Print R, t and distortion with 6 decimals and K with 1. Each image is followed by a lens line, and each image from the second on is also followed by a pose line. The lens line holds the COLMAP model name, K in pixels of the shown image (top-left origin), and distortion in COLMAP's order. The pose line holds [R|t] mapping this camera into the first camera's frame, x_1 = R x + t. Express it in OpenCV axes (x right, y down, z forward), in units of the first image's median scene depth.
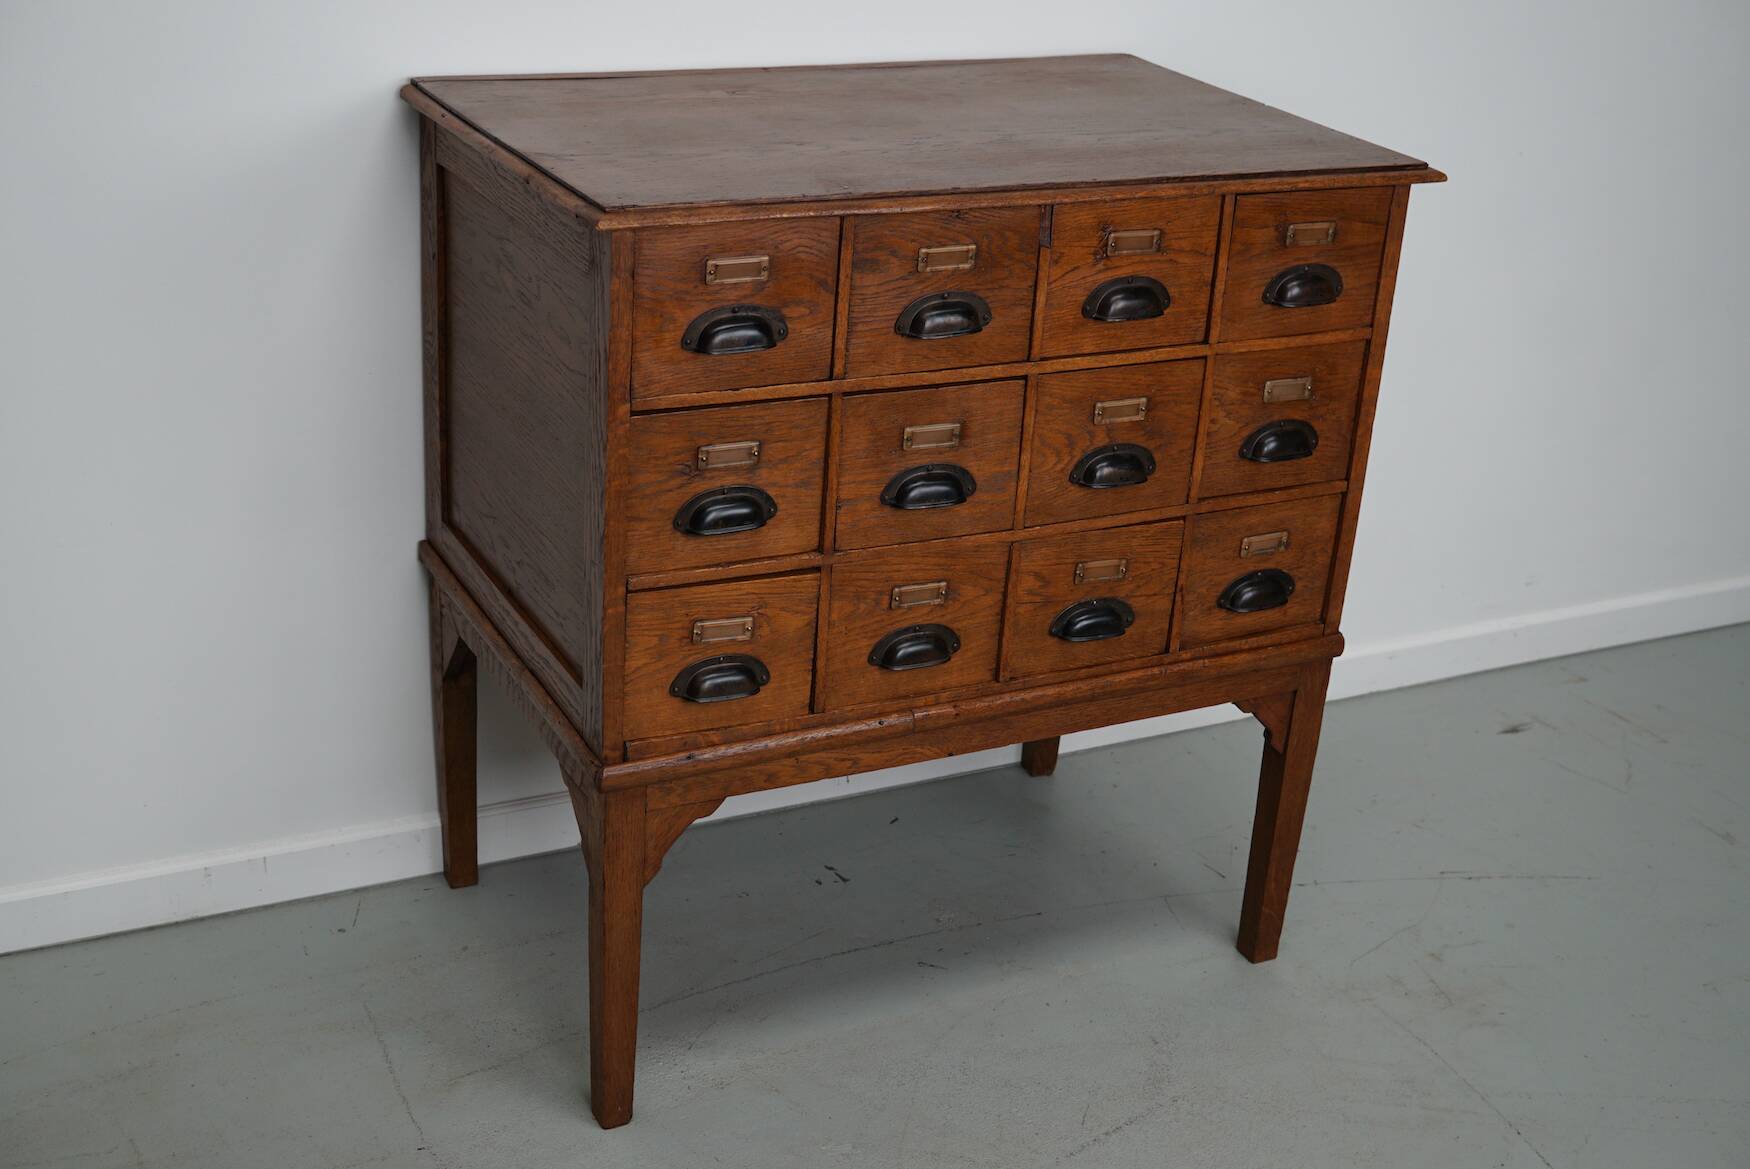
lens RADIAL K [[2262.9, 0, 902.7], [0, 2262.9, 589.0], [0, 0, 1]] dist [-0.092861, 0.000000]
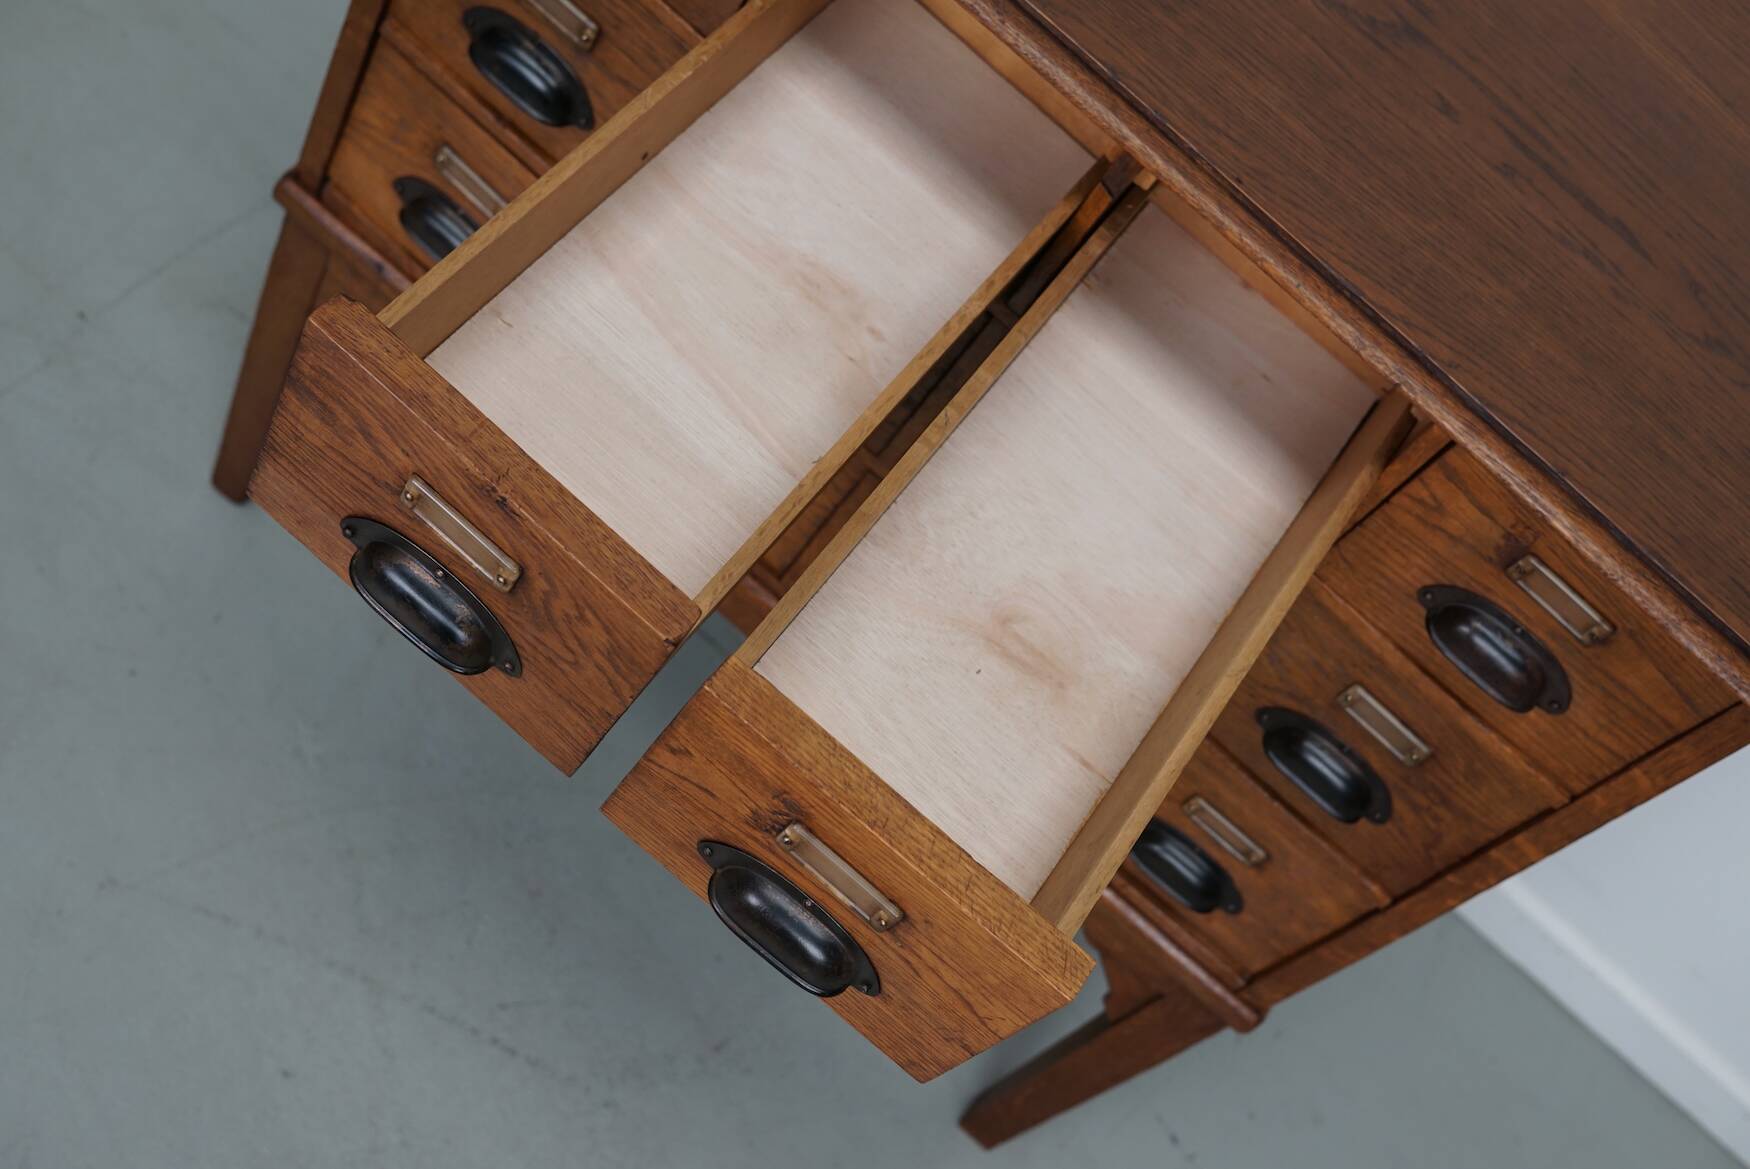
lens RADIAL K [[2262.9, 0, 883.2], [0, 2262.9, 593.9], [0, 0, 1]] dist [-0.092861, 0.000000]
pose [[0.449458, 0.833556, -0.321202, 0.281543], [-0.665194, 0.552300, 0.502476, -0.320089], [0.596242, -0.012180, 0.802713, 0.508701]]
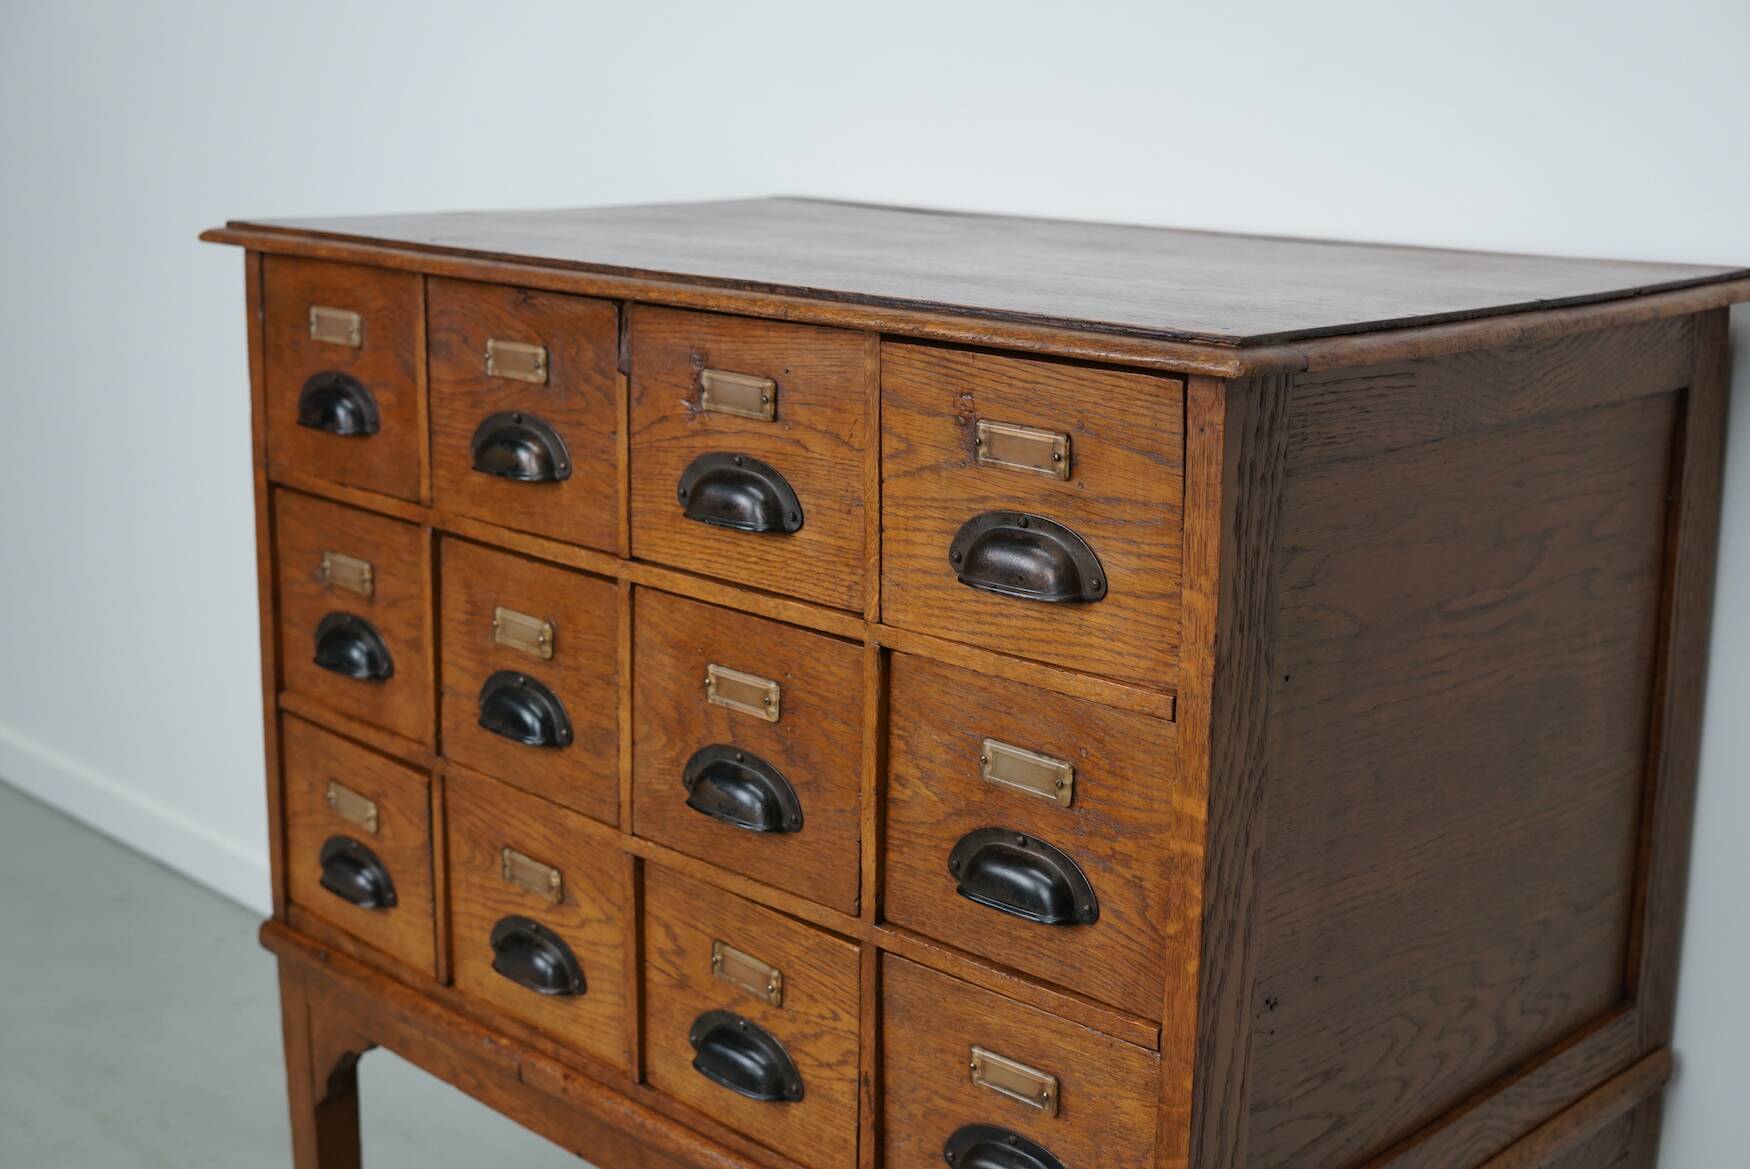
lens RADIAL K [[2262.9, 0, 870.5], [0, 2262.9, 593.4], [0, 0, 1]] dist [-0.092861, 0.000000]
pose [[0.301018, 0.156759, -0.940646, 0.656994], [-0.376174, 0.925928, 0.033925, -0.135880], [0.876288, 0.343635, 0.337690, 0.833132]]
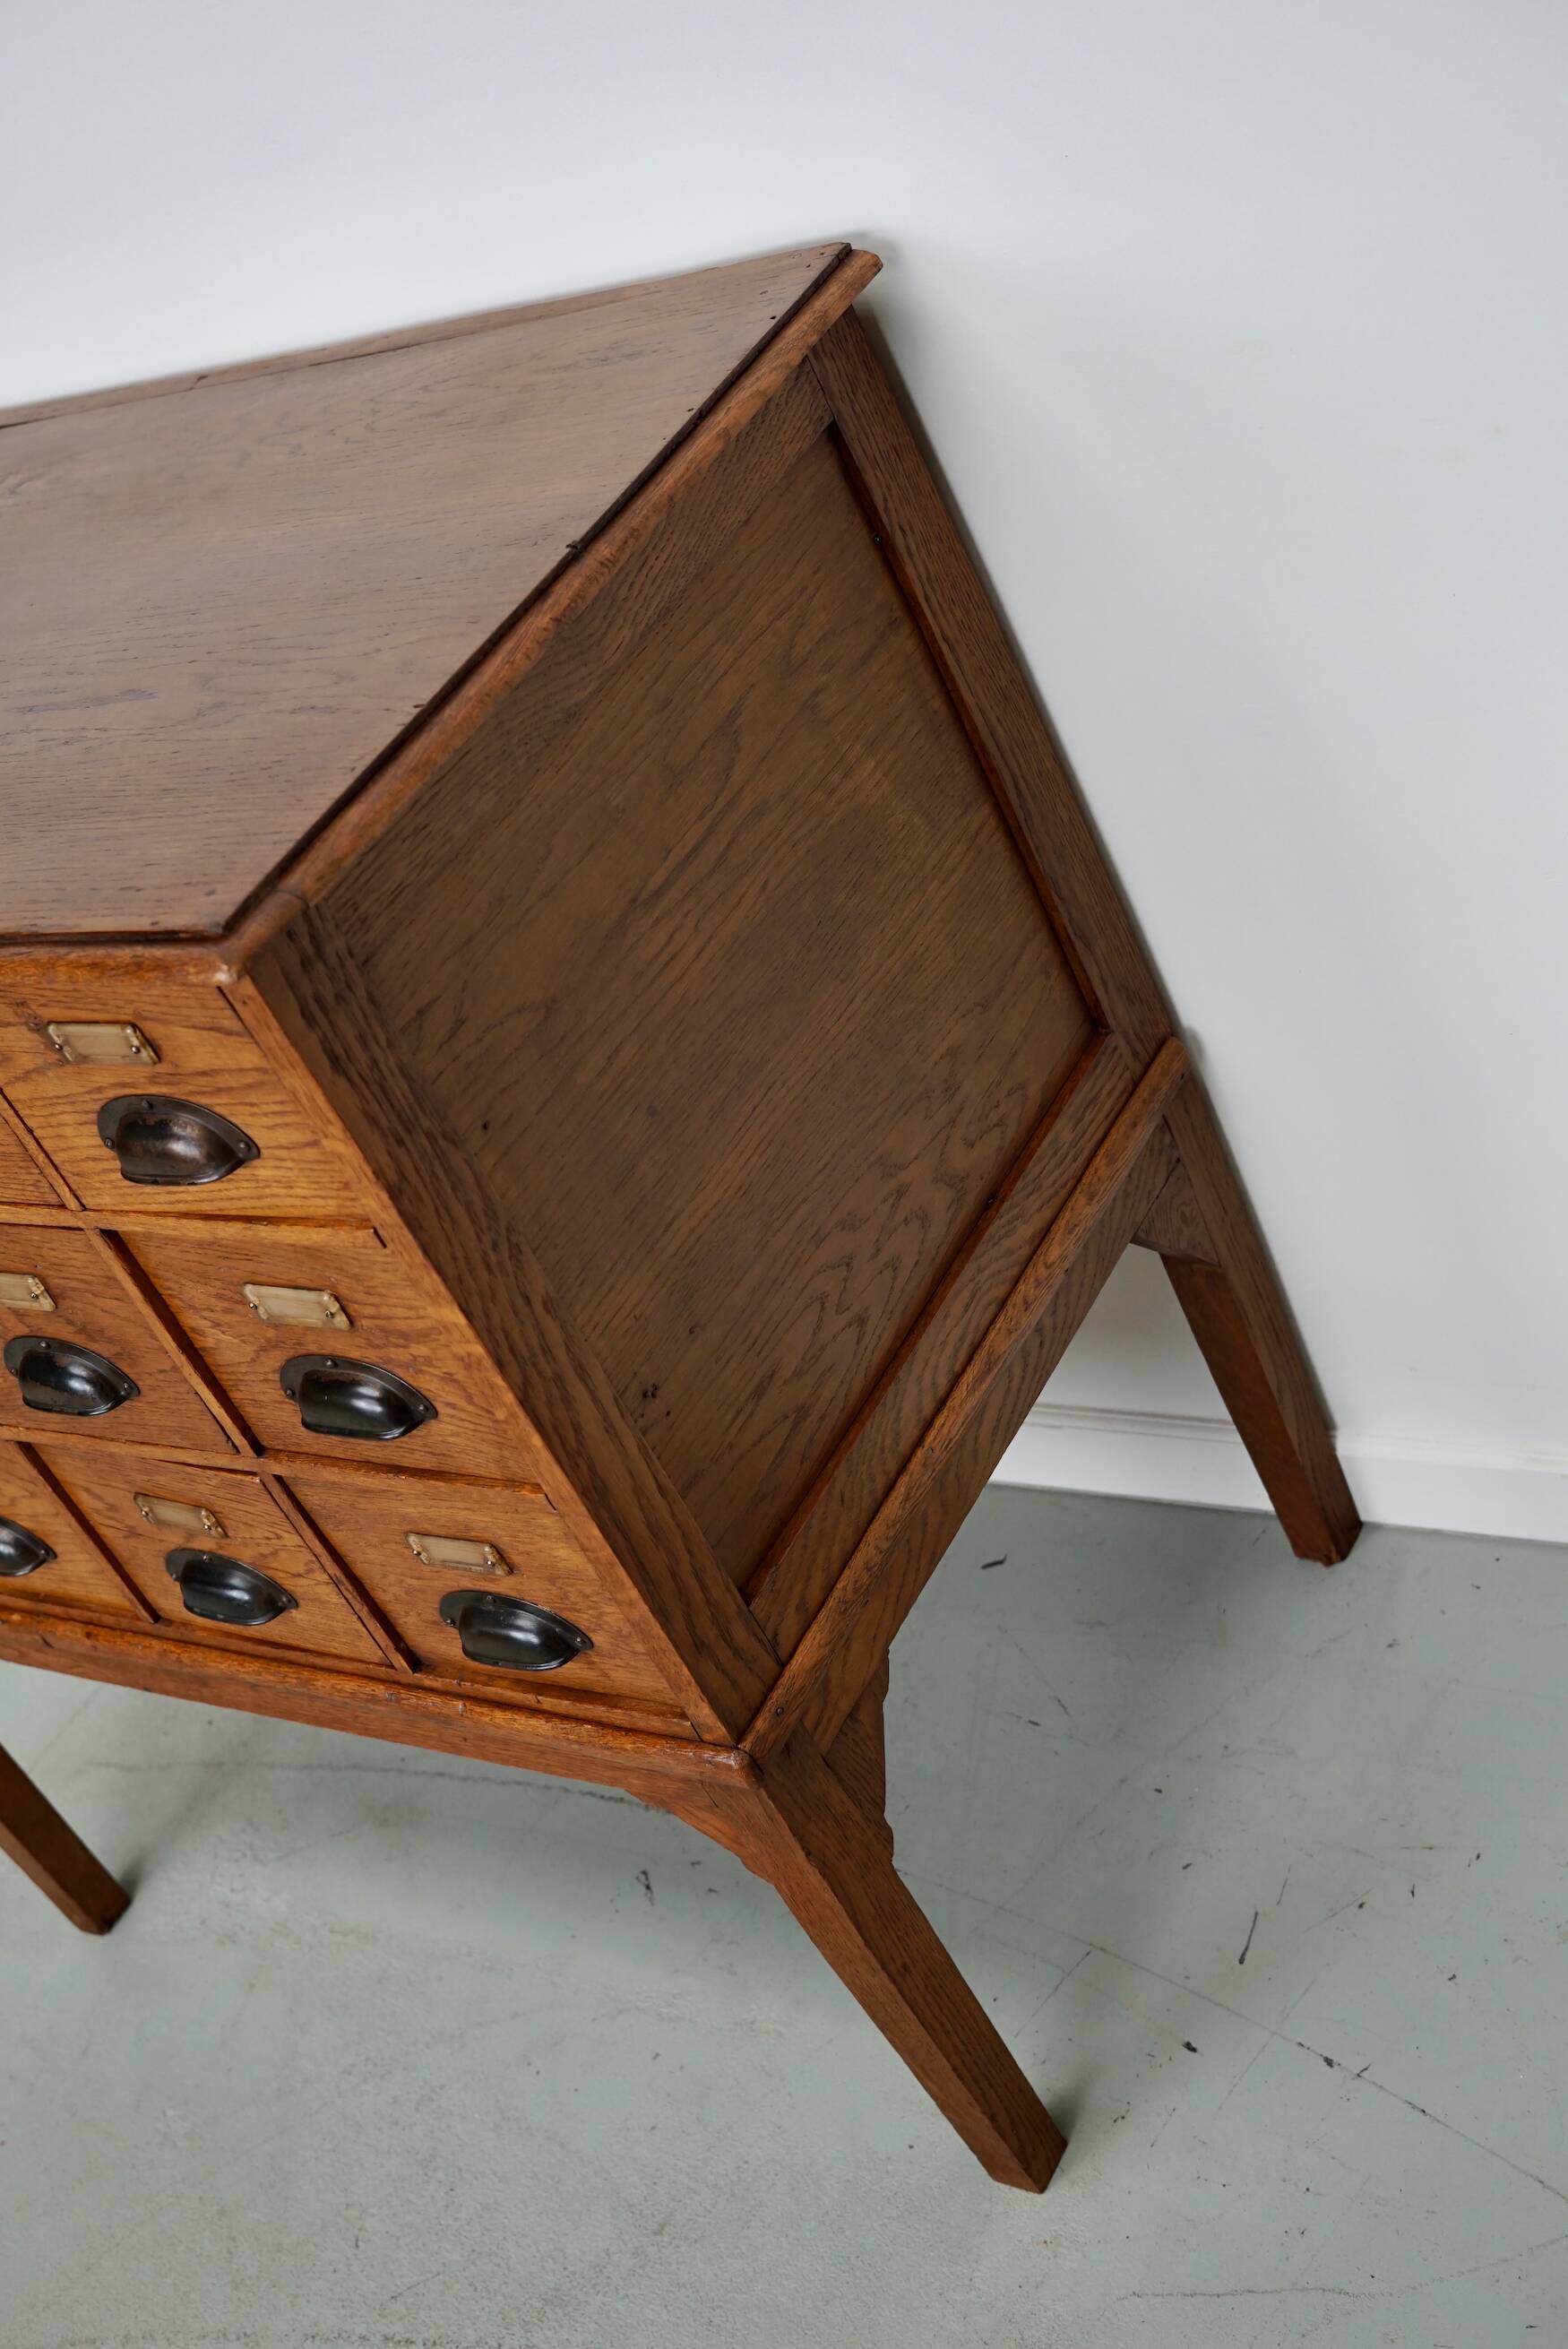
lens RADIAL K [[3037.1, 0, 781.4], [0, 3037.1, 1167.5], [0, 0, 1]] dist [-0.092861, 0.000000]
pose [[0.452245, 0.290337, -0.843314, 0.762673], [0.070045, 0.931050, 0.358106, -0.344620], [0.889139, -0.221021, 0.400726, 0.896219]]
